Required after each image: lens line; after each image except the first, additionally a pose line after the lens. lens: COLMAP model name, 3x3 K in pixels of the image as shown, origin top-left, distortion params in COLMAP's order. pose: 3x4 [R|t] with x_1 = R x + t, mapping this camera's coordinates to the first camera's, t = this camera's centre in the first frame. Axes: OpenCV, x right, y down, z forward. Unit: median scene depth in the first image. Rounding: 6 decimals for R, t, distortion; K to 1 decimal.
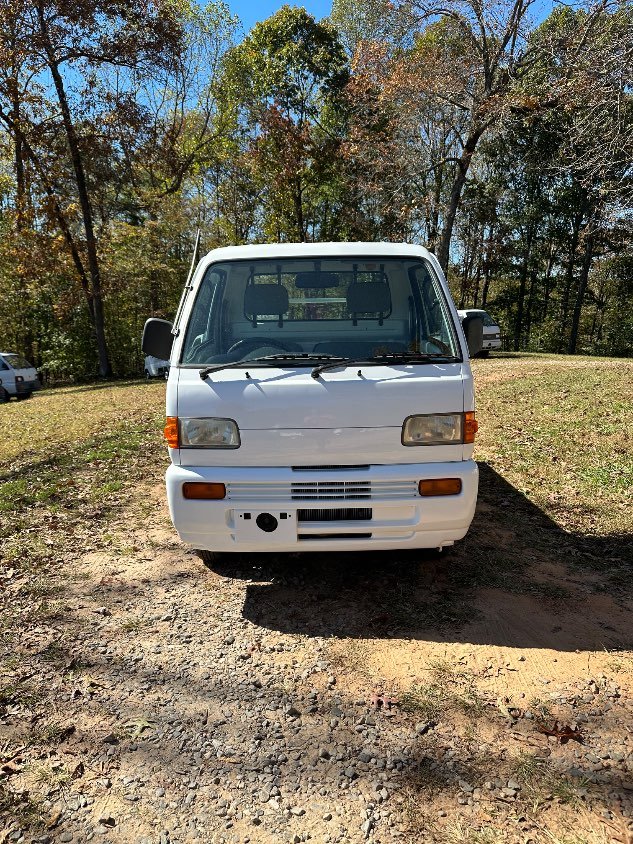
lens RADIAL K [[588.3, 0, 315.5], [0, 588.3, 424.1], [0, 0, 1]] dist [0.019741, -0.027343]
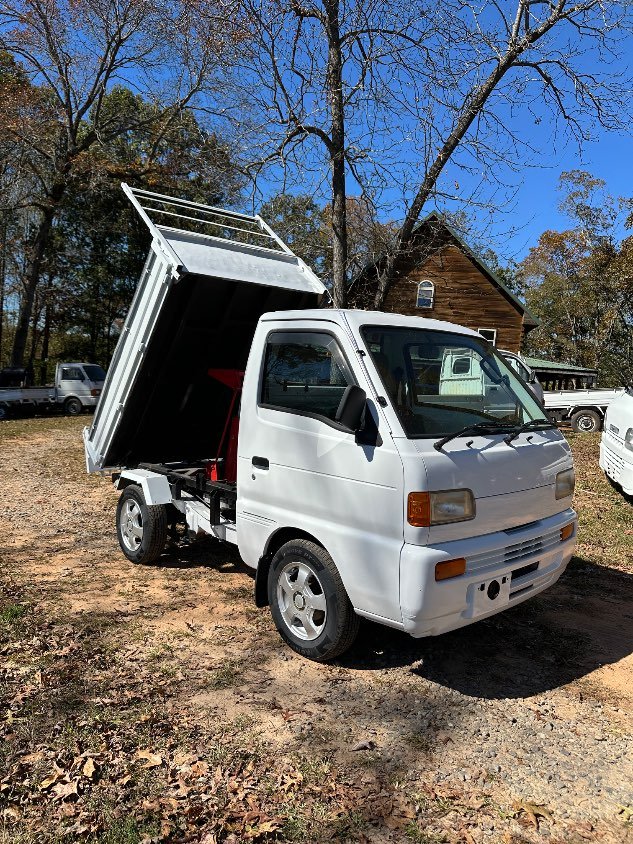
lens RADIAL K [[588.3, 0, 321.4], [0, 588.3, 426.3], [0, 0, 1]] dist [0.019741, -0.027343]
pose [[0.743484, -0.013923, 0.668609, -0.968140], [0.072695, 0.995542, -0.060105, -0.072127], [-0.664791, 0.093291, 0.741181, 0.419741]]
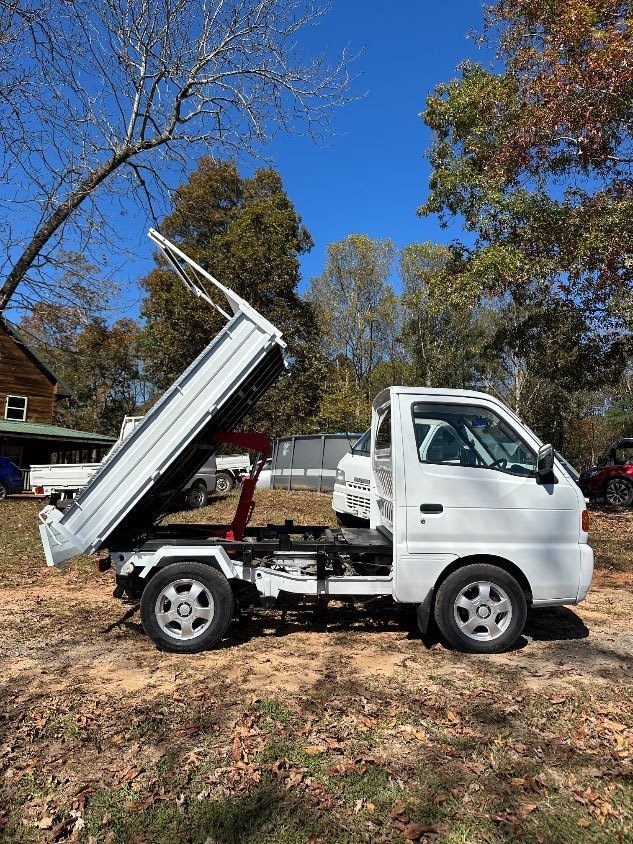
lens RADIAL K [[588.3, 0, 317.0], [0, 588.3, 424.4], [0, 0, 1]] dist [0.019741, -0.027343]
pose [[-0.007017, 0.079918, 0.996777, -1.748537], [0.157742, 0.984409, -0.077816, -0.217972], [-0.987455, 0.156688, -0.019514, 1.672378]]
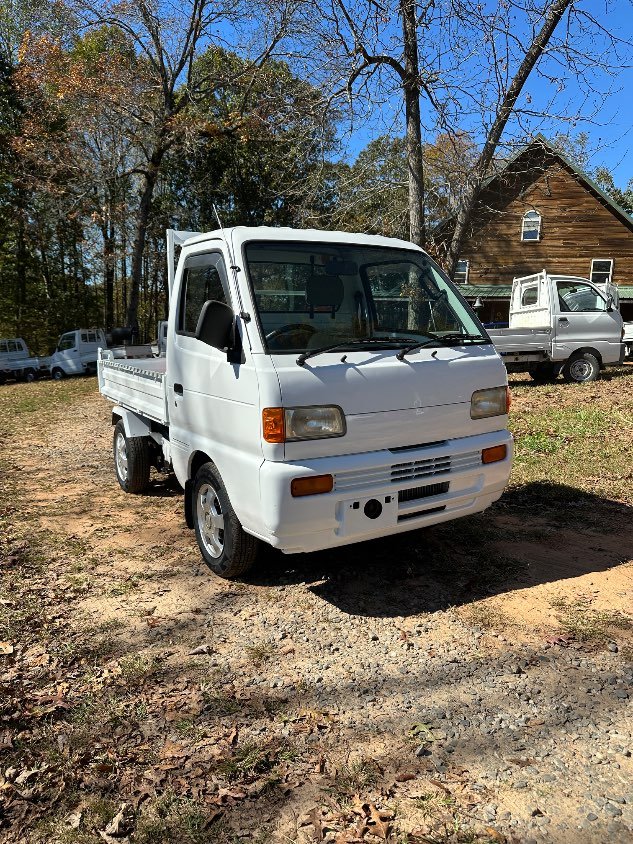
lens RADIAL K [[588.3, 0, 323.3], [0, 588.3, 413.1], [0, 0, 1]] dist [0.019741, -0.027343]
pose [[0.858807, -0.073314, 0.507026, -0.632807], [0.093510, 0.995514, -0.014442, 0.015278], [-0.503692, 0.059815, 0.861810, 0.191631]]
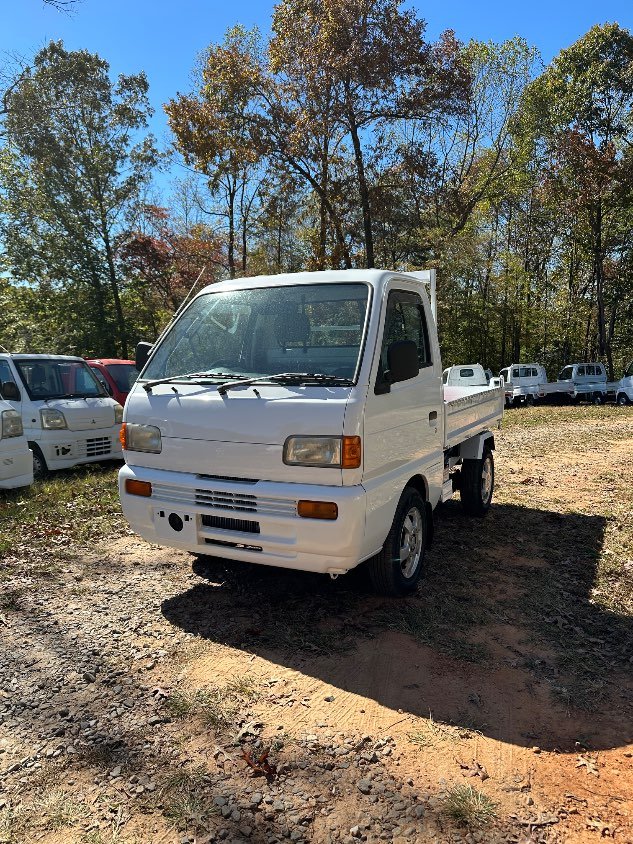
lens RADIAL K [[588.3, 0, 311.3], [0, 588.3, 422.5], [0, 0, 1]] dist [0.019741, -0.027343]
pose [[0.886492, 0.061631, -0.458622, 0.643545], [-0.089364, 0.995235, -0.038993, 0.000108], [0.454034, 0.075551, 0.887775, 0.109175]]
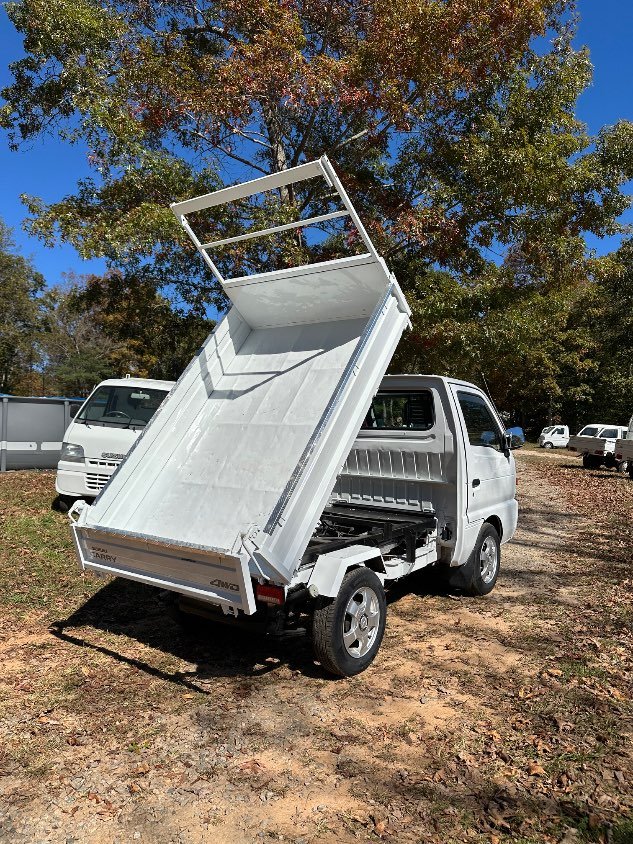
lens RADIAL K [[588.3, 0, 315.1], [0, 588.3, 417.3], [0, 0, 1]] dist [0.019741, -0.027343]
pose [[-0.788224, 0.019814, 0.615069, -0.967640], [0.111461, 0.987547, 0.111027, -0.519214], [-0.605210, 0.156070, -0.780617, 3.017983]]
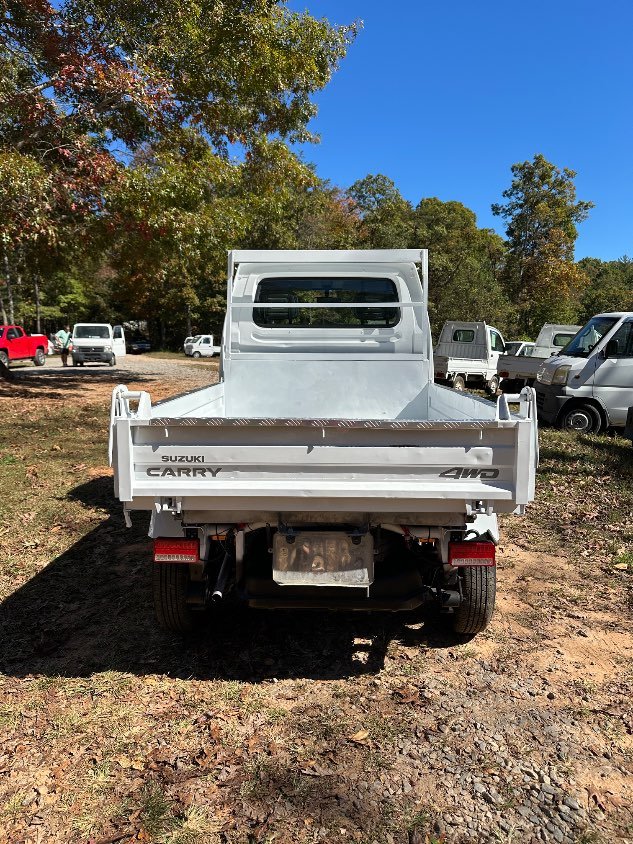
lens RADIAL K [[588.3, 0, 318.9], [0, 588.3, 425.2], [0, 0, 1]] dist [0.019741, -0.027343]
pose [[-0.999184, 0.009415, 0.039281, -0.029523], [0.021264, 0.949406, 0.313331, -0.480210], [-0.034343, 0.313910, -0.948831, 2.932474]]
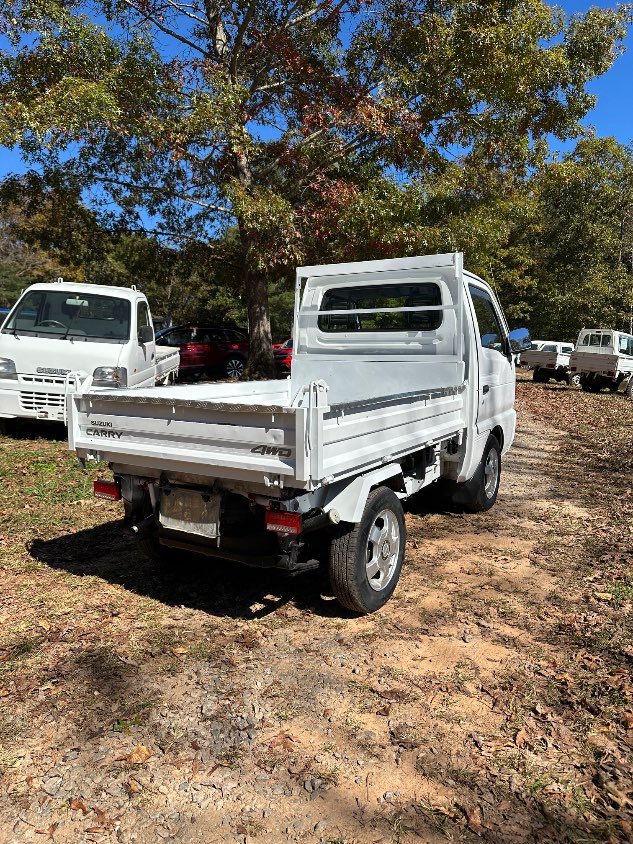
lens RADIAL K [[588.3, 0, 316.1], [0, 588.3, 415.2], [0, 0, 1]] dist [0.019741, -0.027343]
pose [[-0.847878, -0.041927, 0.528531, -0.708513], [0.107453, 0.962592, 0.248737, -0.445749], [-0.519189, 0.267691, -0.811656, 2.897977]]
